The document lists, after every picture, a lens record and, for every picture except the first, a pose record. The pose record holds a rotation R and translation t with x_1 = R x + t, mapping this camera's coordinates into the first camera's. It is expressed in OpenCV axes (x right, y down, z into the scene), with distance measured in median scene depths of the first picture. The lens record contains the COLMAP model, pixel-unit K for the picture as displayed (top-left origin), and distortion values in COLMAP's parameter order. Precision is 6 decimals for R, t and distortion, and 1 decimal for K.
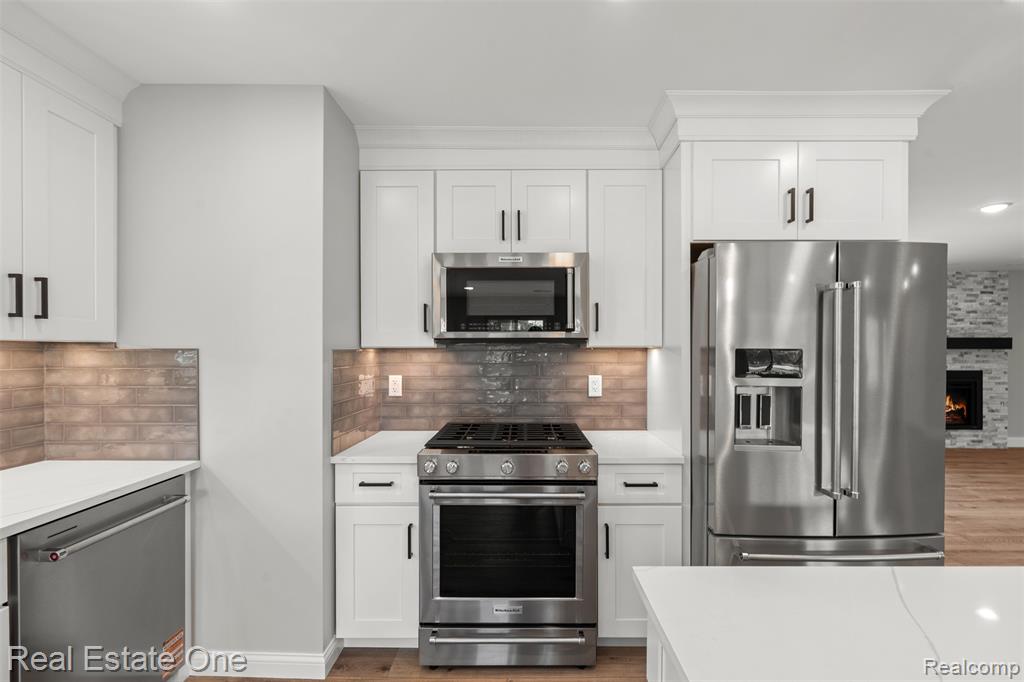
lens RADIAL K [[450.3, 0, 526.1], [0, 450.3, 353.7], [0, 0, 1]] dist [-0.005680, 0.001009]
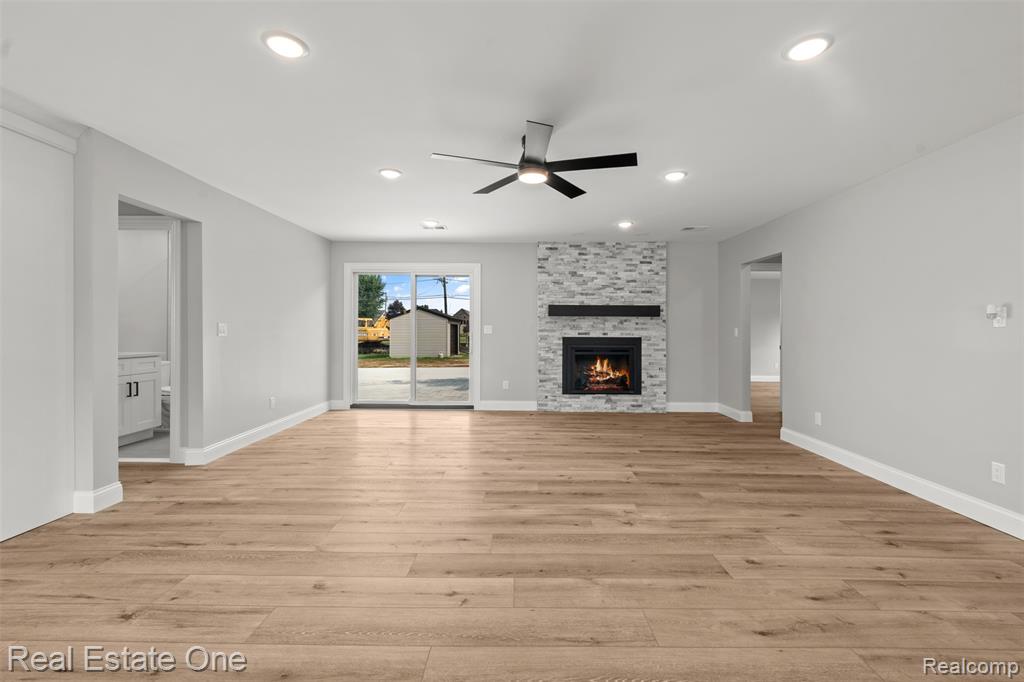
lens RADIAL K [[450.3, 0, 517.1], [0, 450.3, 330.0], [0, 0, 1]] dist [-0.005680, 0.001009]
pose [[0.999991, 0.004238, 0.000954, 2.310445], [-0.004227, 0.999927, -0.011294, 0.105180], [-0.001002, 0.011290, 0.999936, -0.136029]]
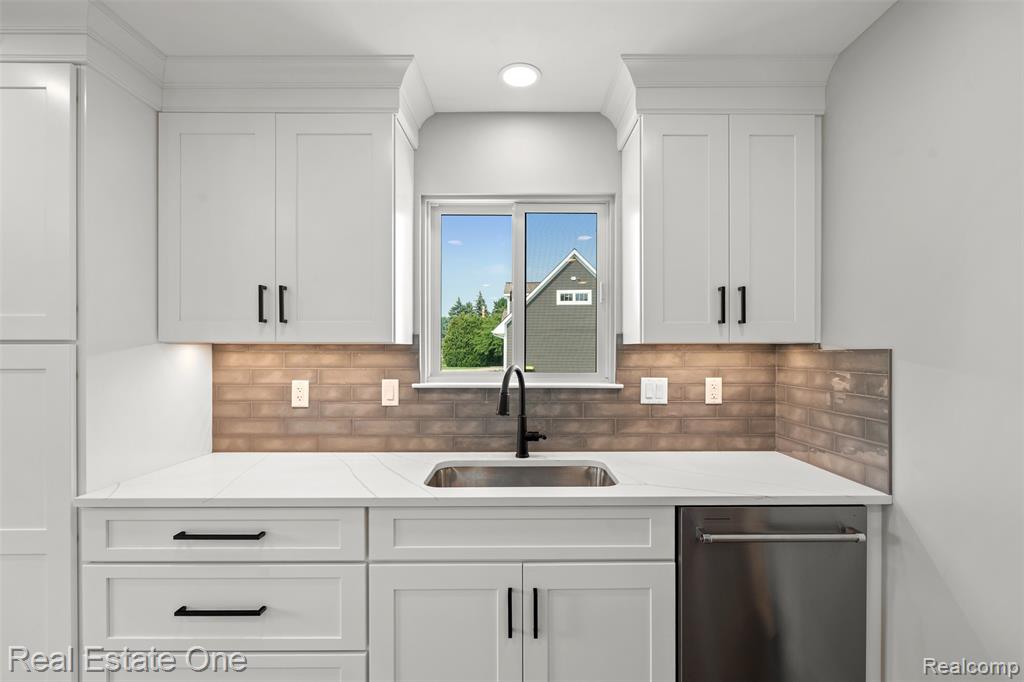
lens RADIAL K [[450.3, 0, 510.4], [0, 450.3, 353.1], [0, 0, 1]] dist [-0.005680, 0.001009]
pose [[-0.015354, 0.002266, -0.999880, 0.044898], [-0.005674, 0.999981, 0.002353, -0.002453], [0.999866, 0.005709, -0.015341, 0.342154]]
